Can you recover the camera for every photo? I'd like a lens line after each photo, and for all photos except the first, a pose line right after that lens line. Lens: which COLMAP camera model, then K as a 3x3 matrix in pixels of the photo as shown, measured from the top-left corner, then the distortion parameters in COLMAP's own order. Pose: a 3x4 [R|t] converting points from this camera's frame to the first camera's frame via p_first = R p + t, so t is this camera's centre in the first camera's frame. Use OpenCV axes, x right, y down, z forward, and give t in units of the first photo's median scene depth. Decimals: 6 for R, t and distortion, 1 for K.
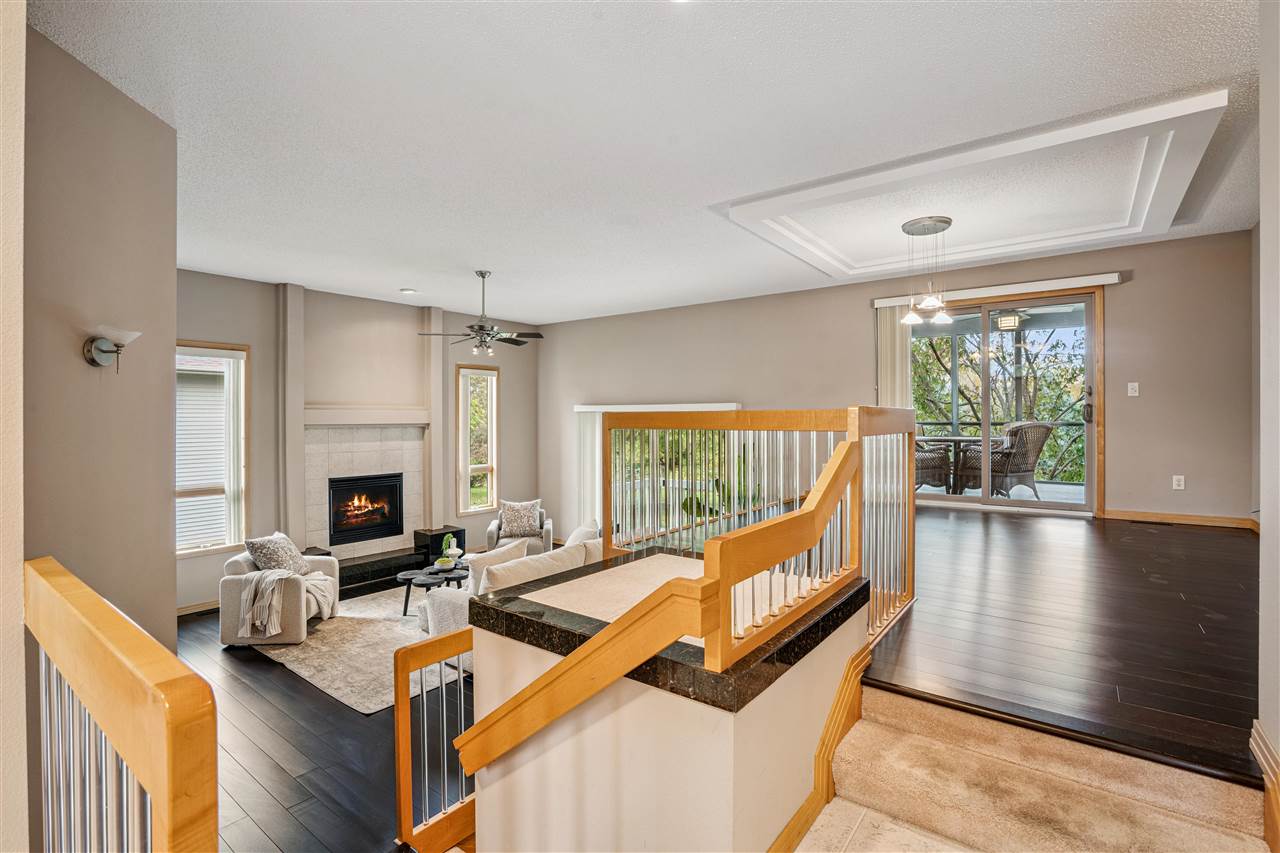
lens RADIAL K [[587.1, 0, 630.8], [0, 587.1, 415.7], [0, 0, 1]] dist [-0.040934, 0.005919]
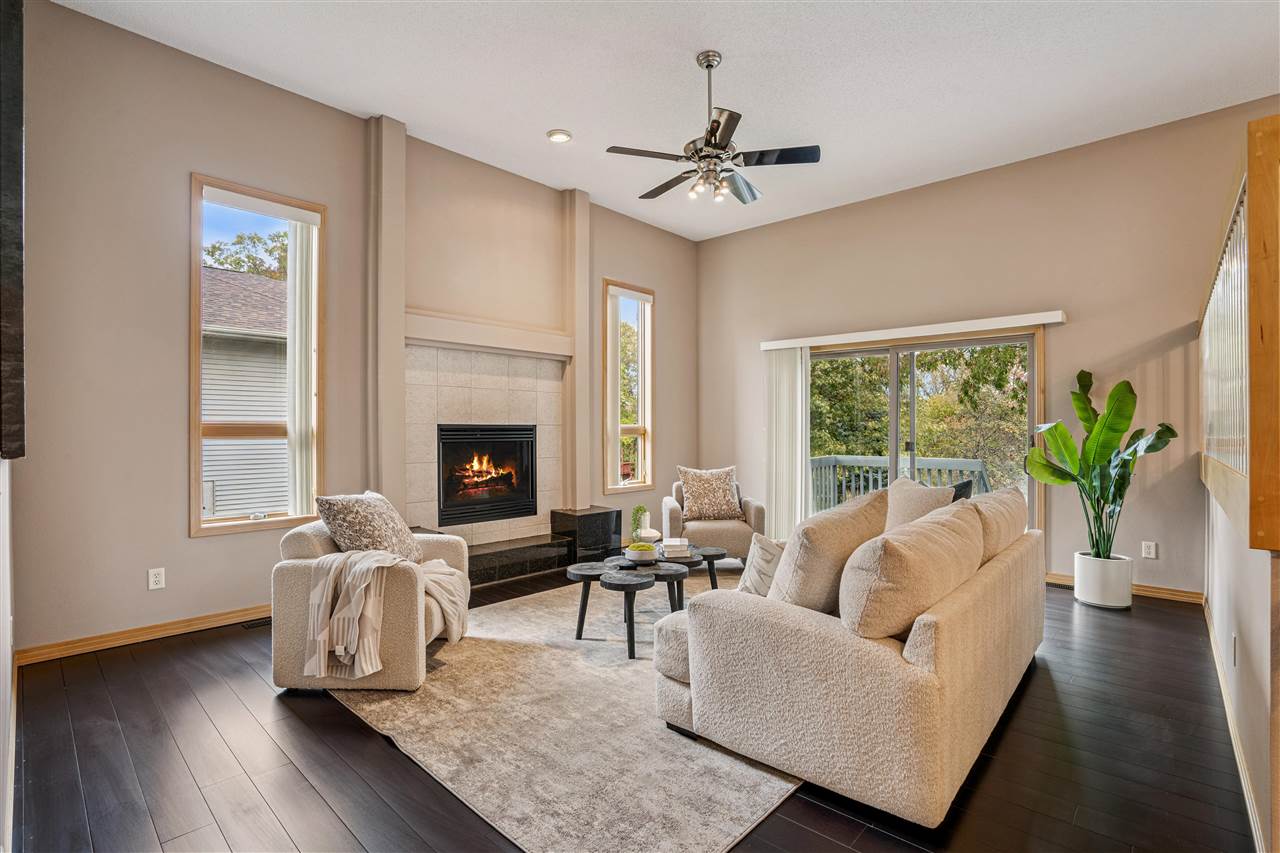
lens RADIAL K [[587.1, 0, 628.7], [0, 587.1, 431.5], [0, 0, 1]] dist [-0.040934, 0.005919]
pose [[0.995094, 0.001406, -0.098928, -0.267901], [-0.000967, 0.999989, 0.004489, 0.126951], [0.098933, -0.004371, 0.995084, 0.402413]]
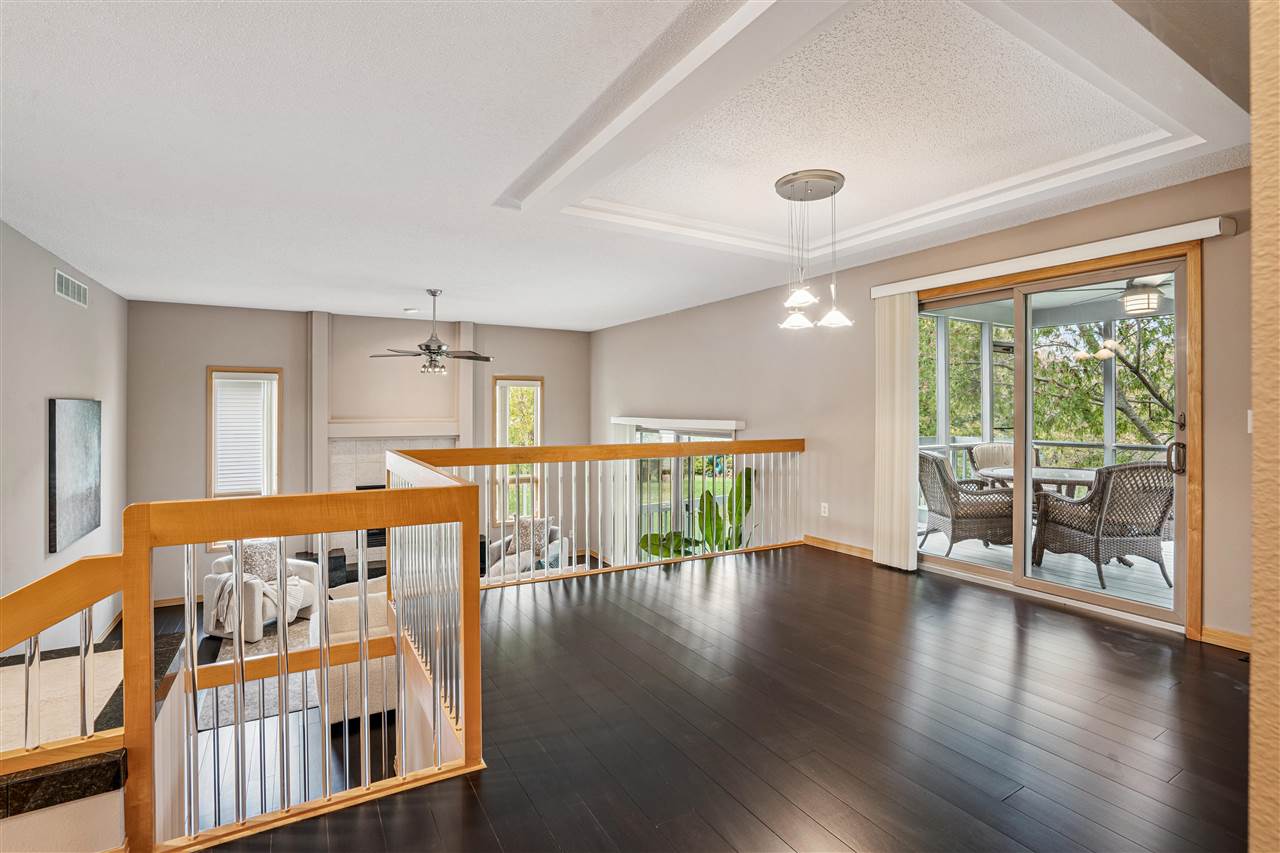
lens RADIAL K [[587.1, 0, 643.7], [0, 587.1, 408.8], [0, 0, 1]] dist [-0.040934, 0.005919]
pose [[0.926845, 0.004229, -0.375422, 0.438773], [-0.002642, 0.999985, 0.004743, -0.049994], [0.375436, -0.003404, 0.926842, 0.216122]]
